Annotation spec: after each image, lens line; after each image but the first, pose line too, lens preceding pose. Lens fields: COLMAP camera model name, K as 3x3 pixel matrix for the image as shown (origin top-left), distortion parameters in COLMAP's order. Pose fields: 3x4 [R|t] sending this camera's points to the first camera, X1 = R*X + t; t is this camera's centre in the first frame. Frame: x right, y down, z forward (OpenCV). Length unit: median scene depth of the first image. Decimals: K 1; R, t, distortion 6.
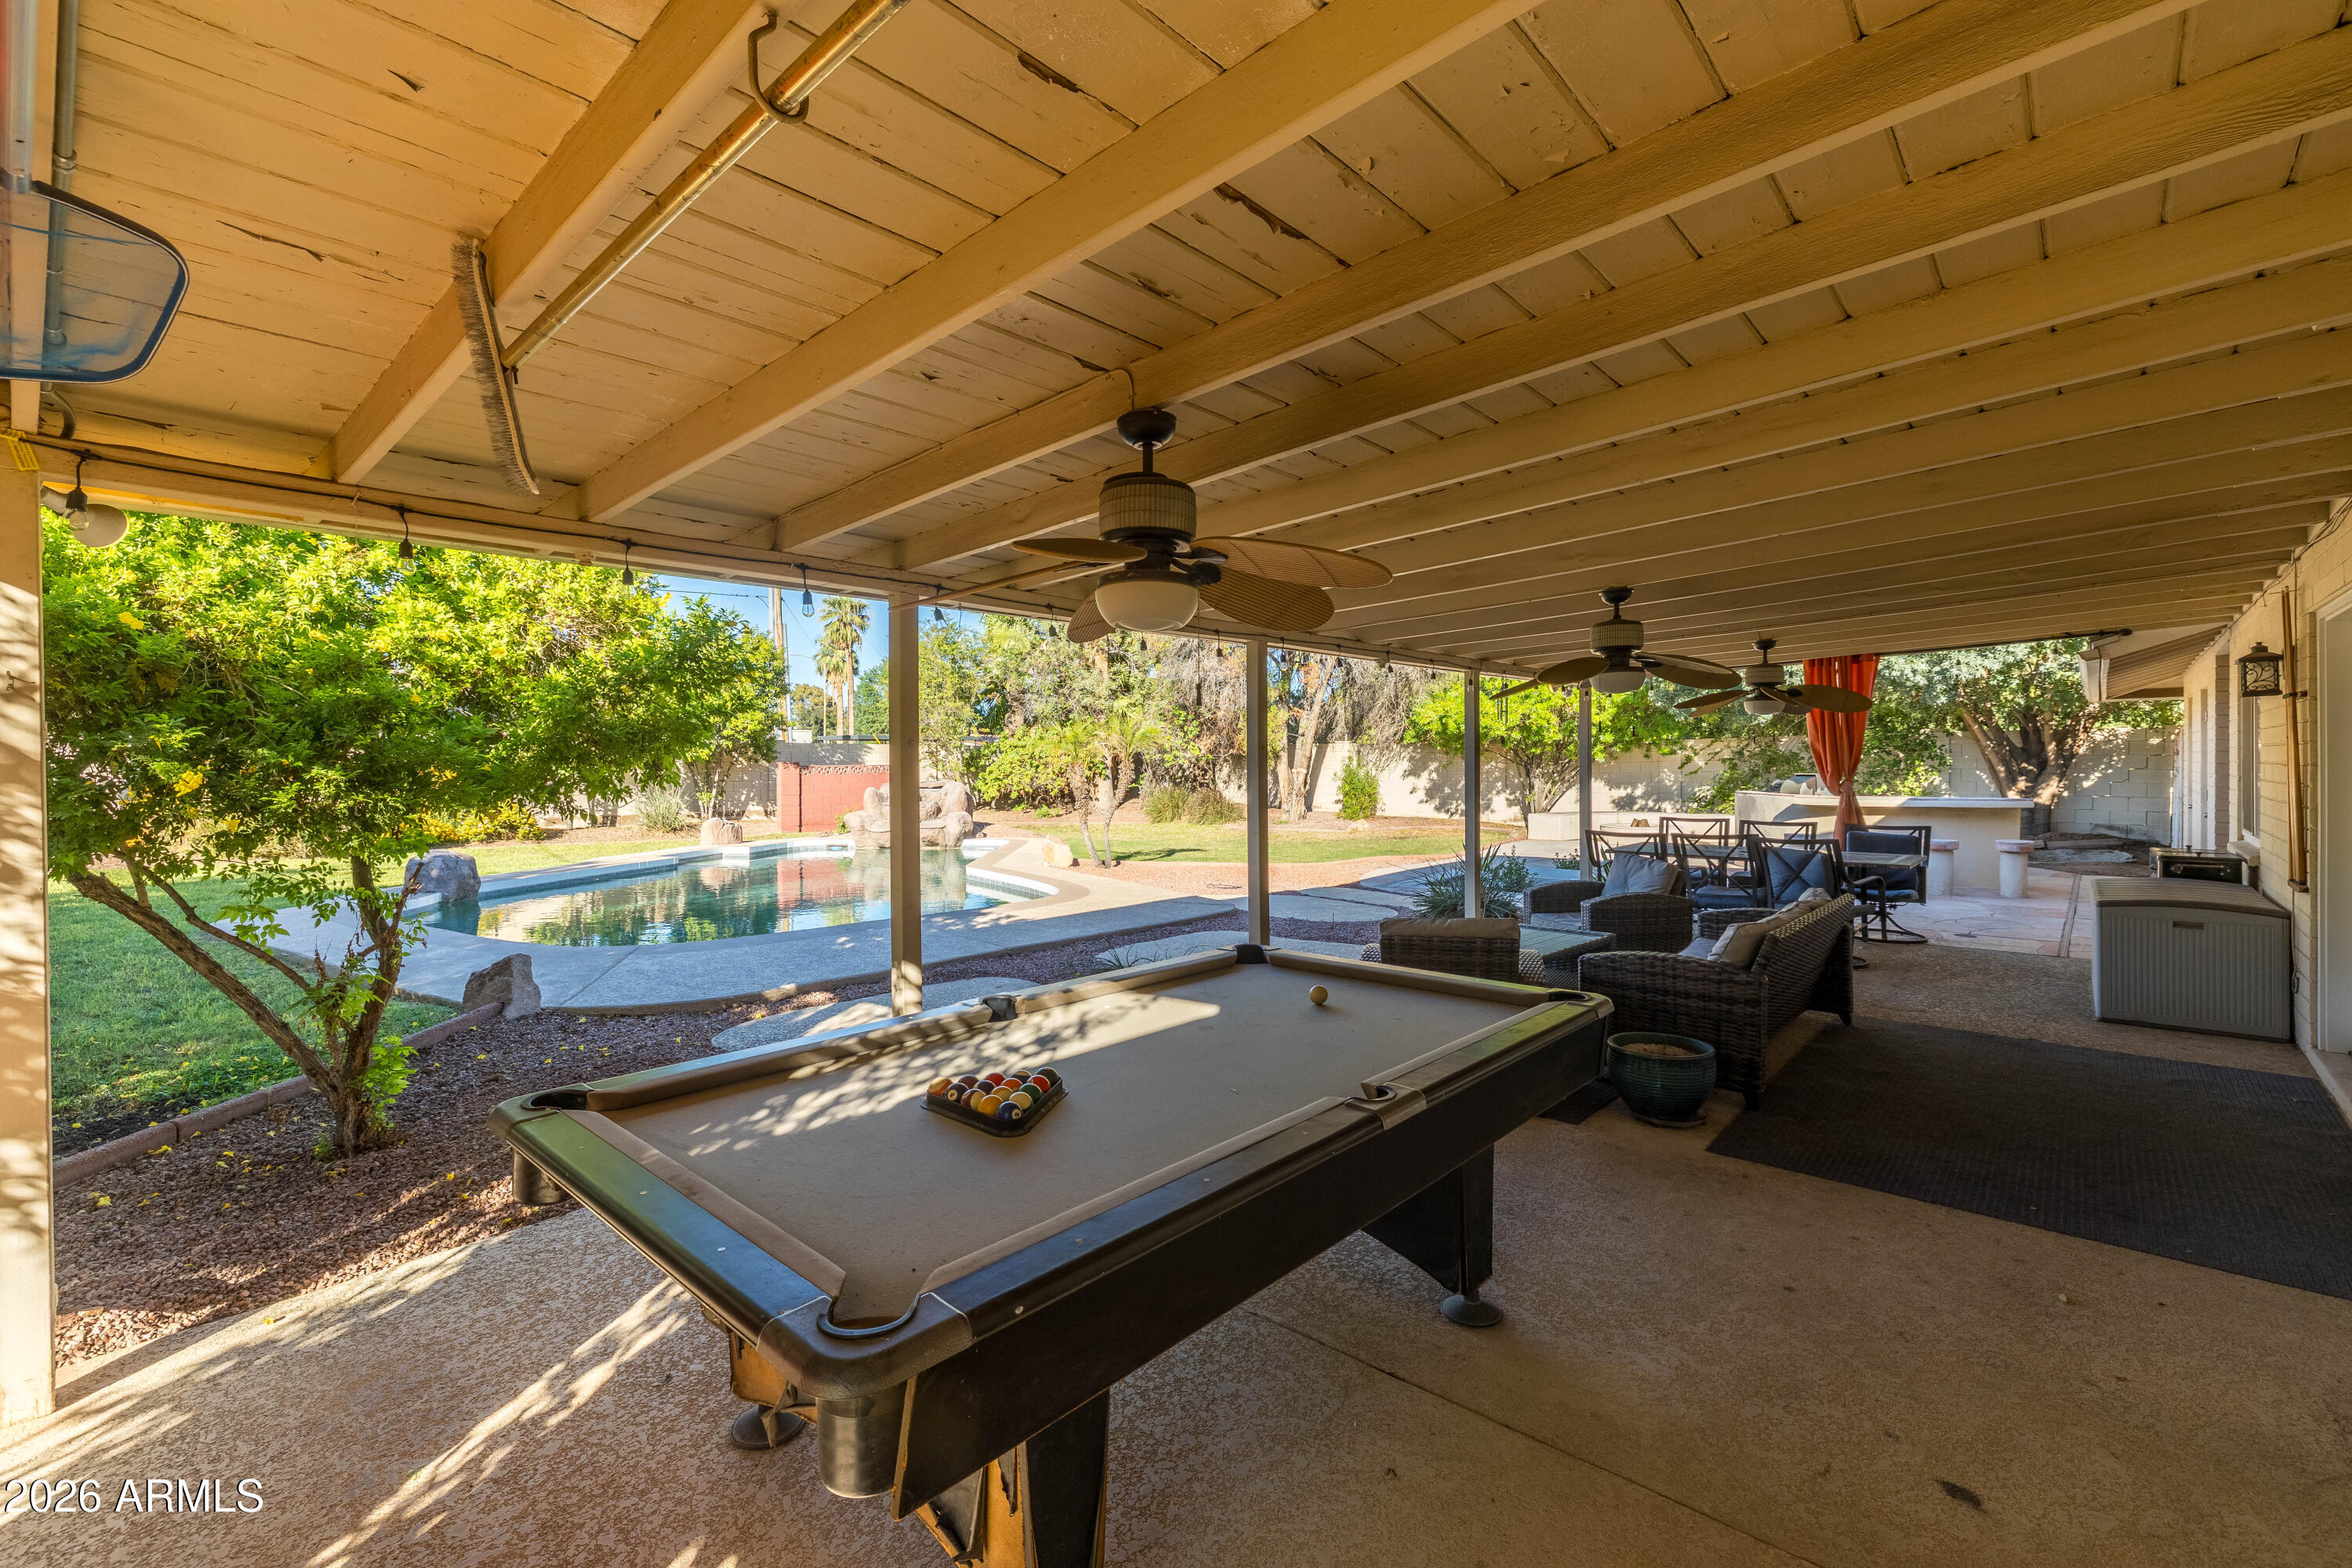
lens RADIAL K [[1014.9, 0, 1169.1], [0, 1014.9, 769.2], [0, 0, 1]] dist [-0.000604, 0.001710]
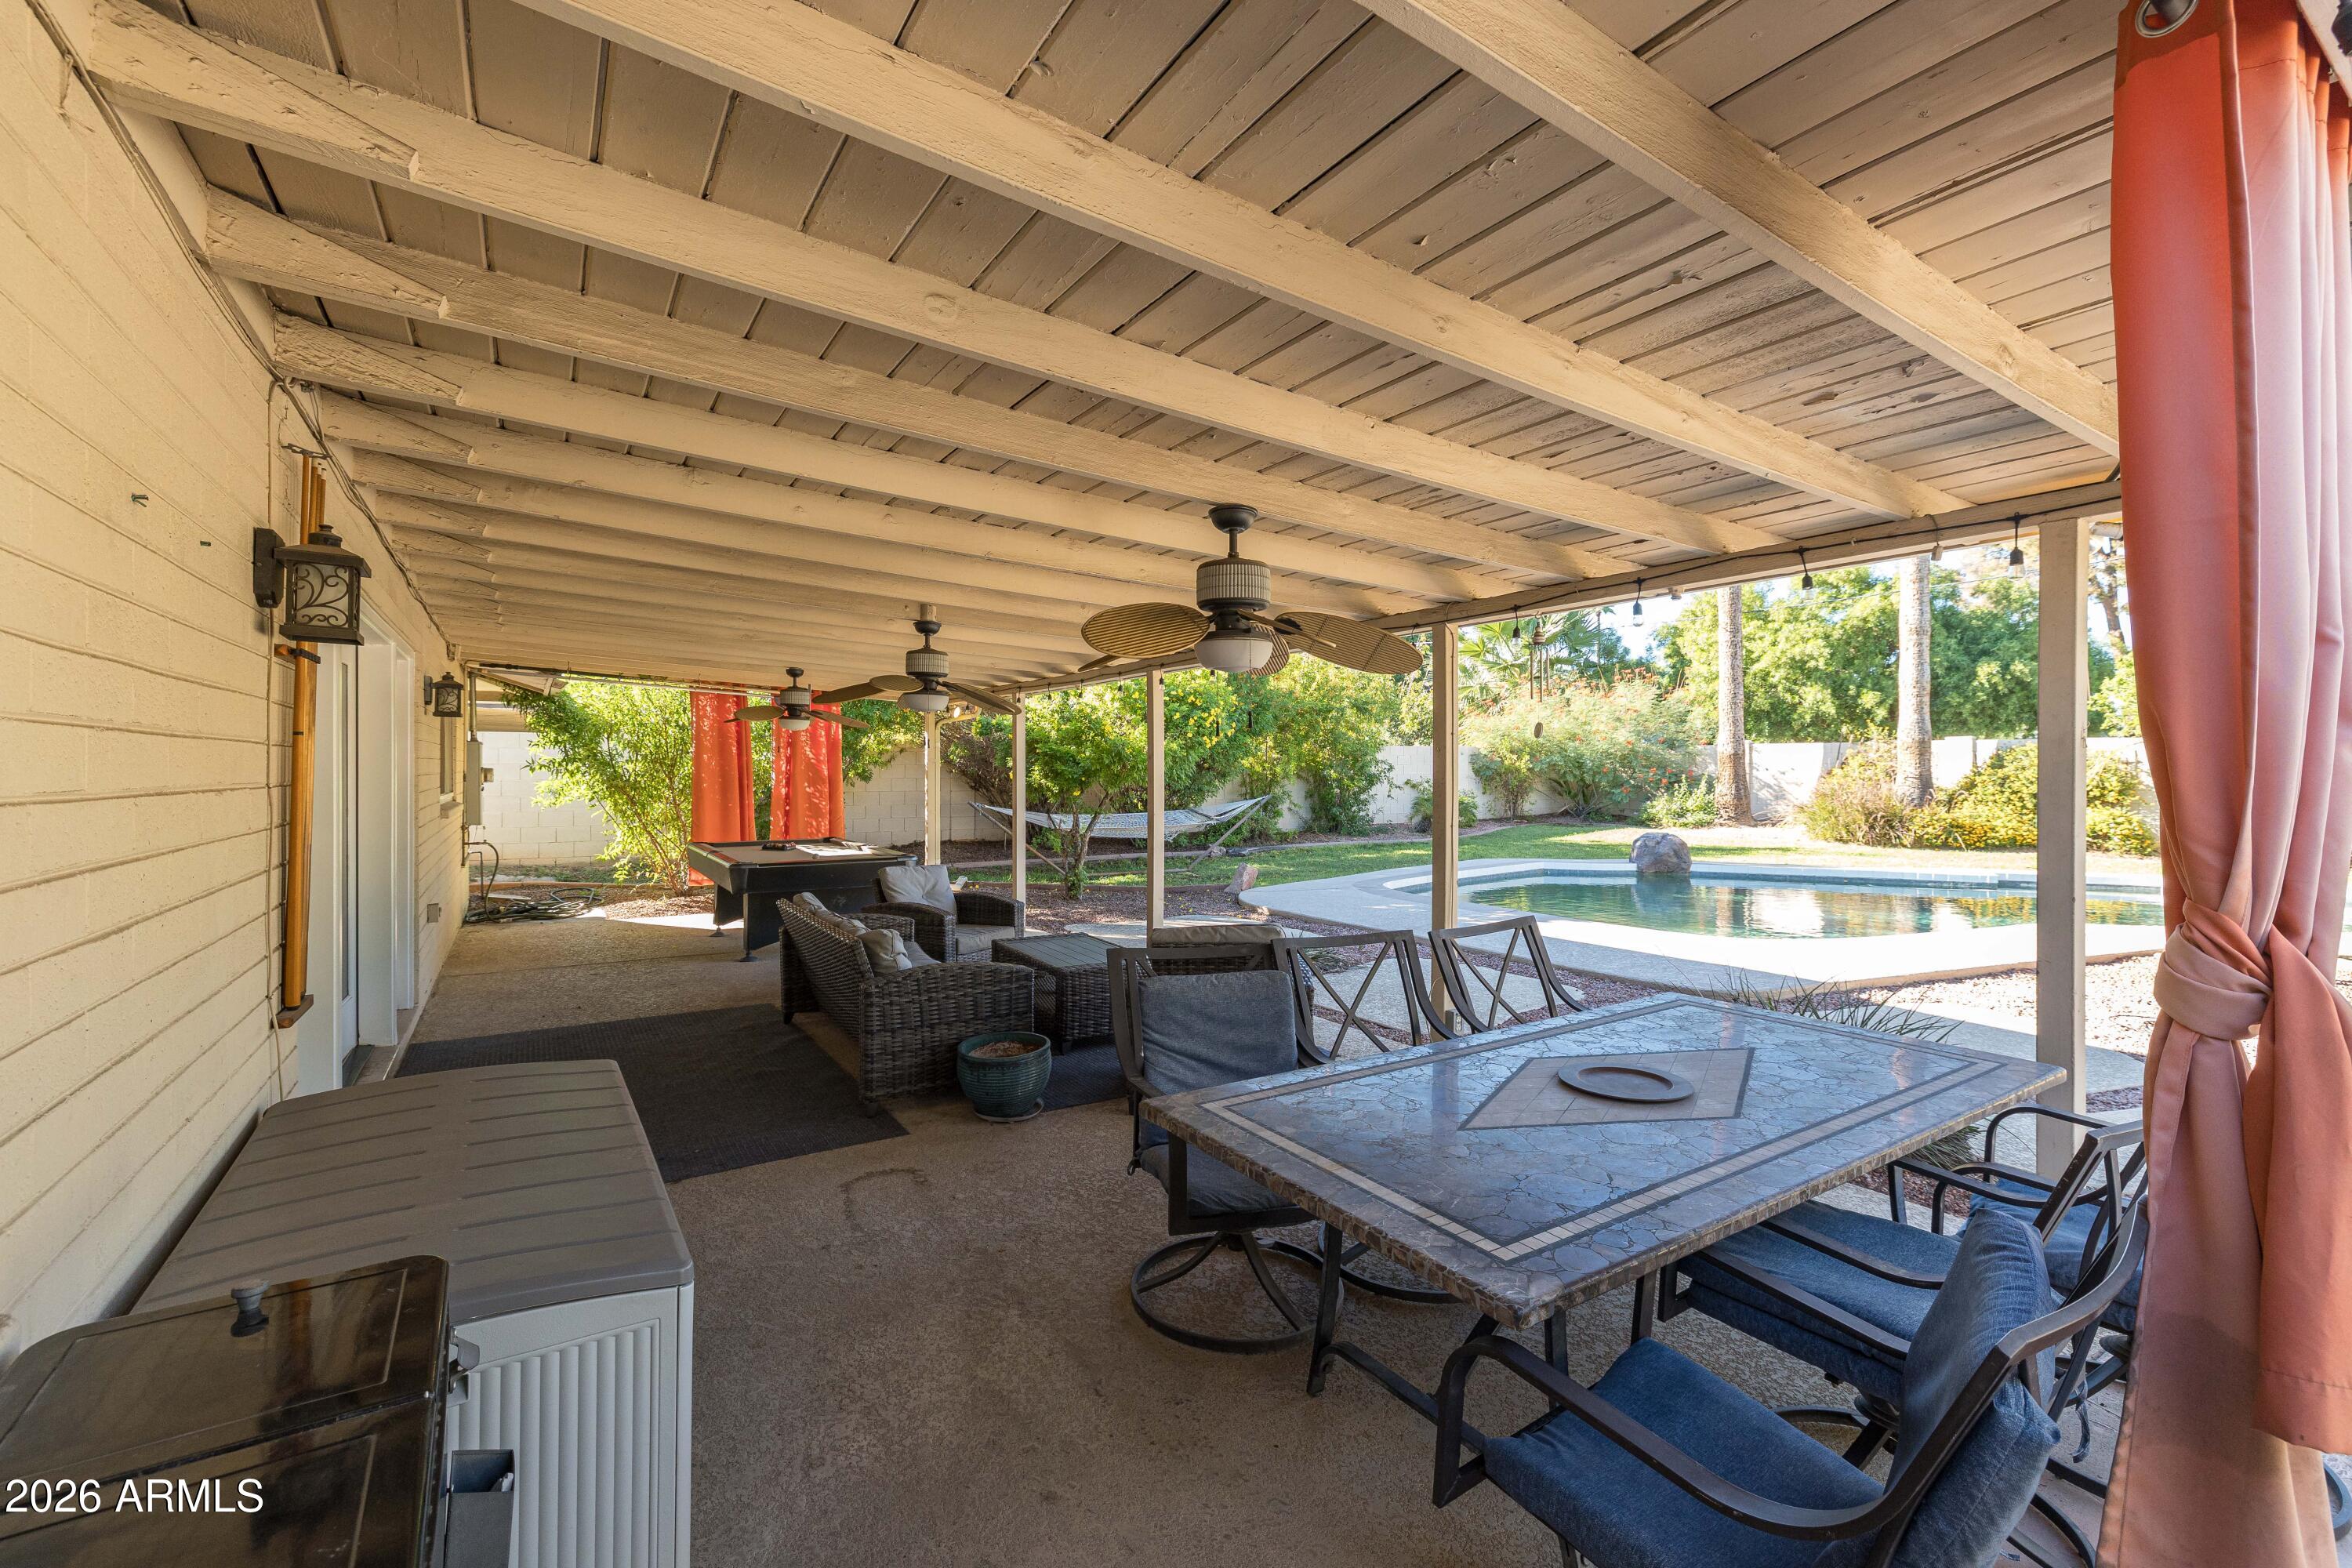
lens RADIAL K [[1014.9, 0, 1169.0], [0, 1014.9, 782.1], [0, 0, 1]] dist [-0.000604, 0.001710]
pose [[-0.264934, 0.017629, -0.964106, 0.349279], [-0.004153, 0.999803, 0.019423, -0.004110], [0.964258, 0.009149, -0.264808, 0.367074]]
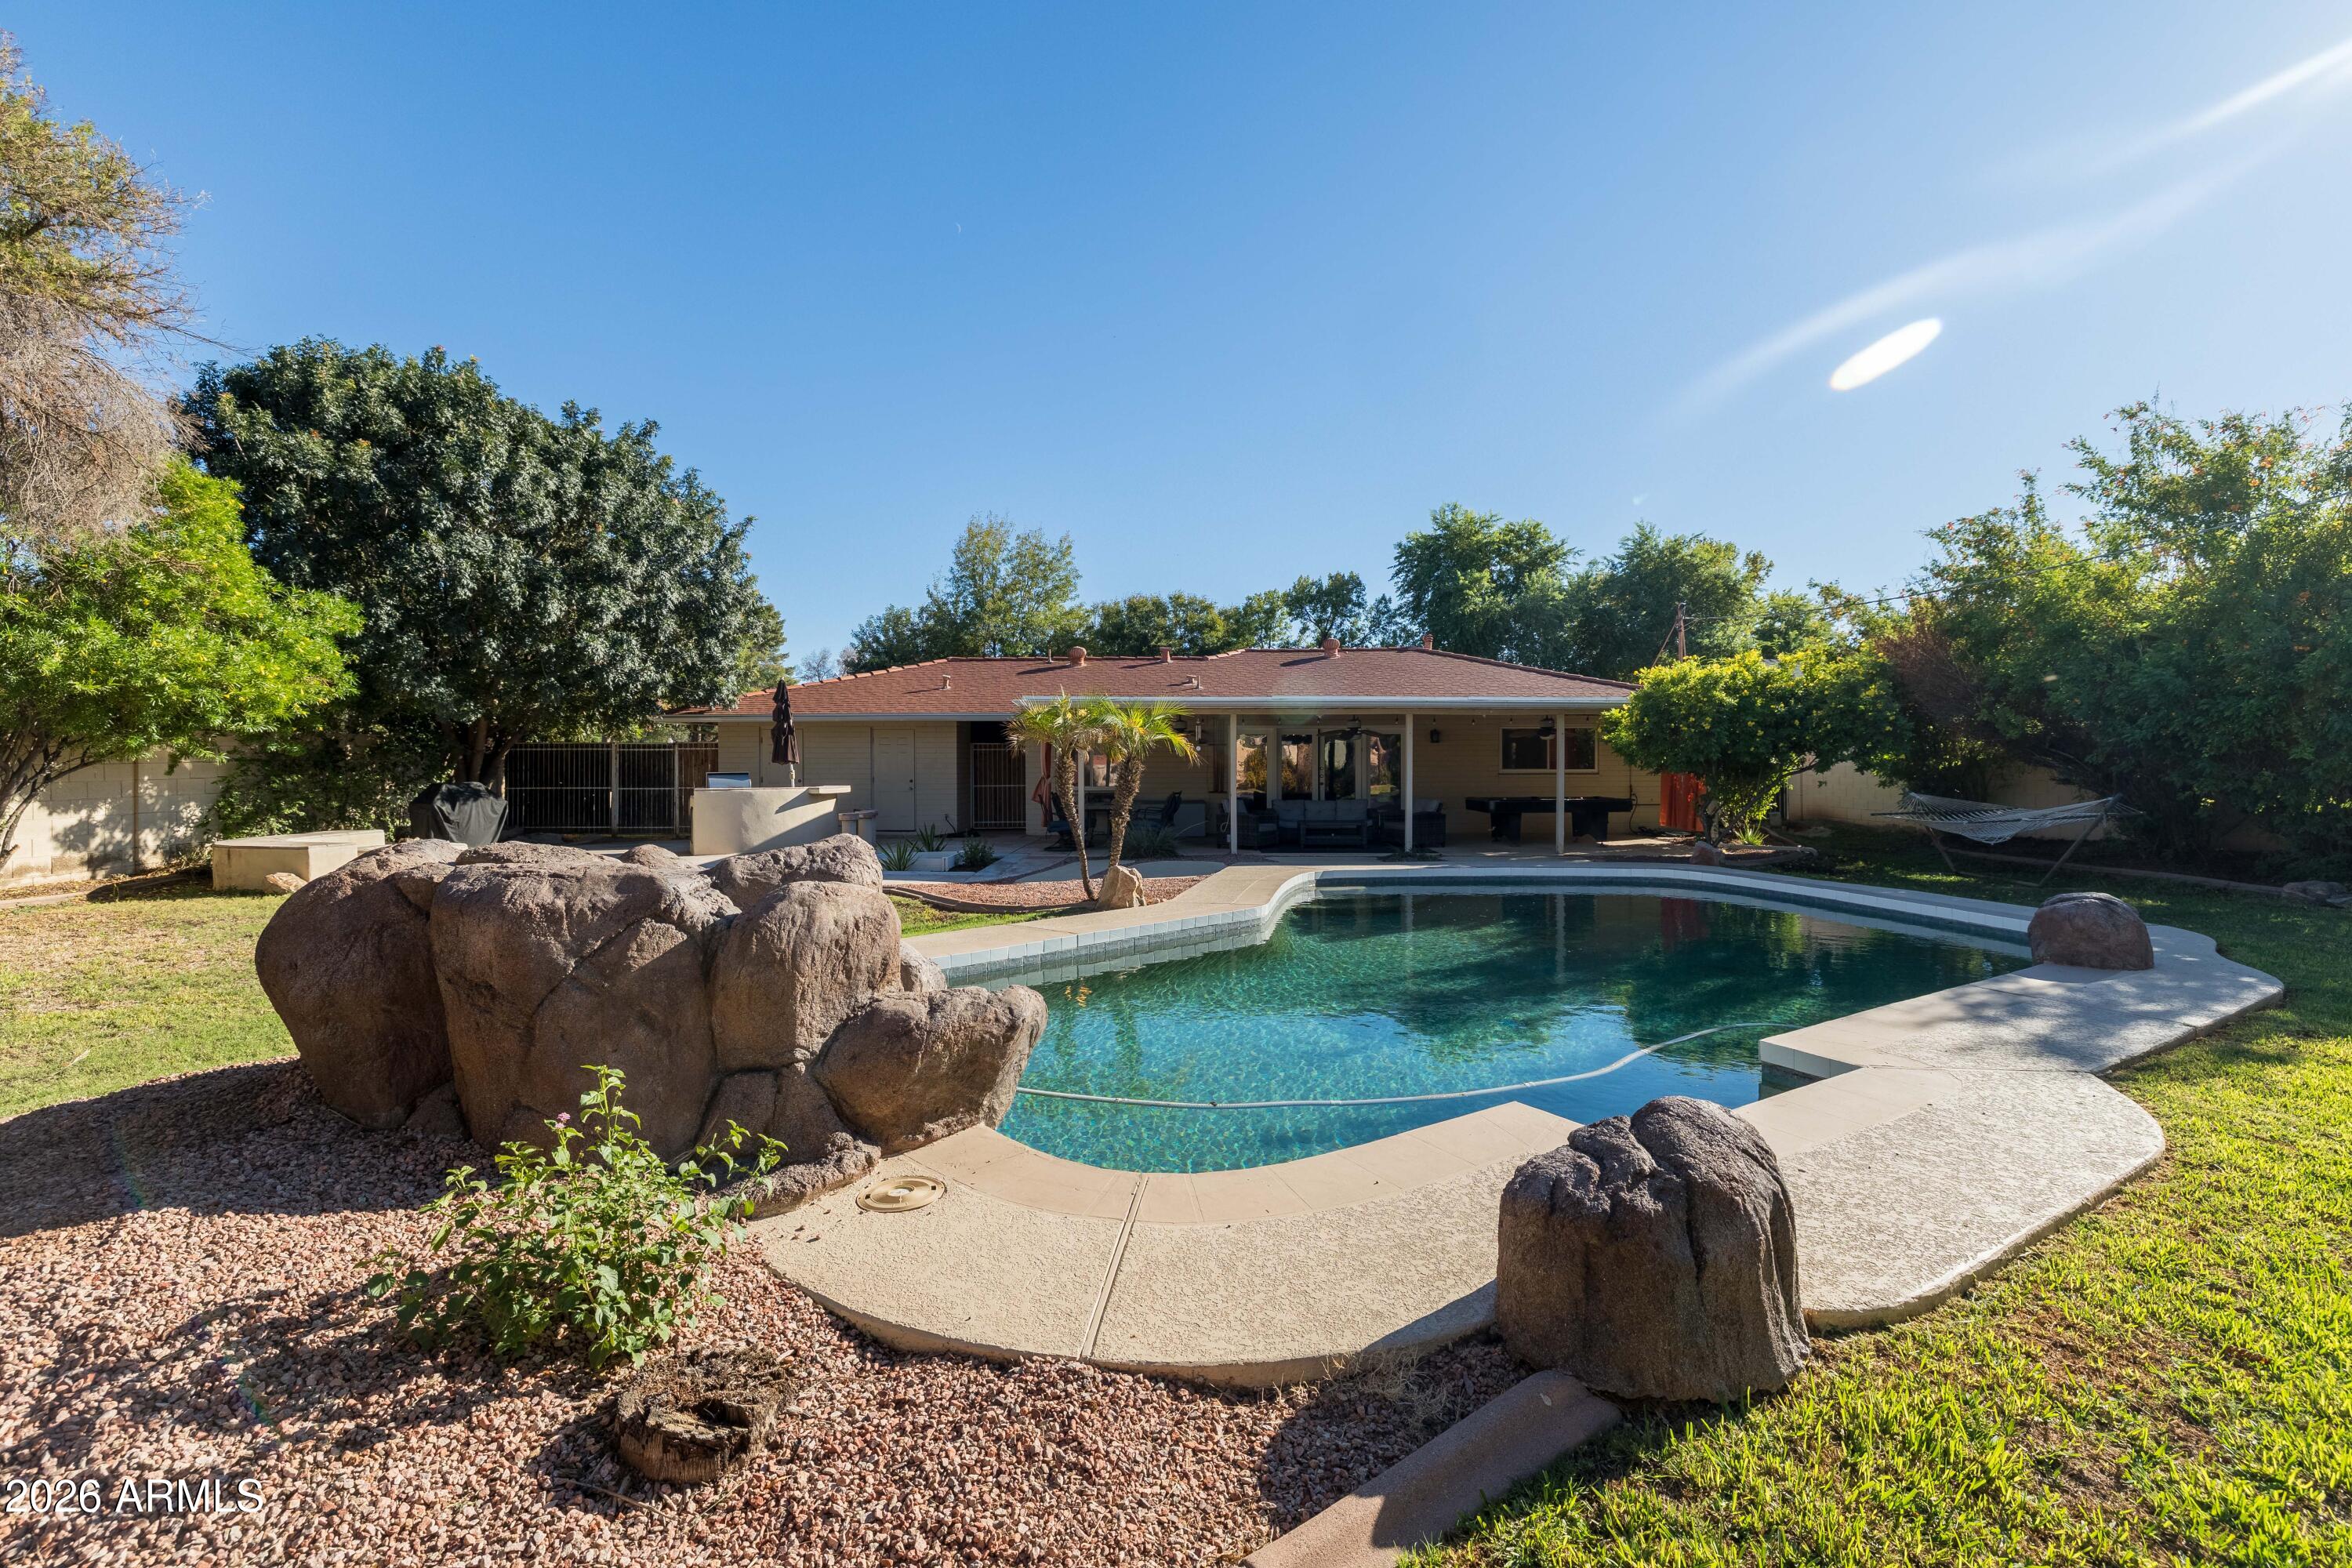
lens RADIAL K [[1014.9, 0, 1167.7], [0, 1014.9, 779.4], [0, 0, 1]] dist [-0.000604, 0.001710]
pose [[-0.683753, -0.003829, 0.729703, -0.388485], [0.010796, 0.999824, 0.015363, -0.001692], [-0.729634, 0.018383, -0.683591, 0.892500]]
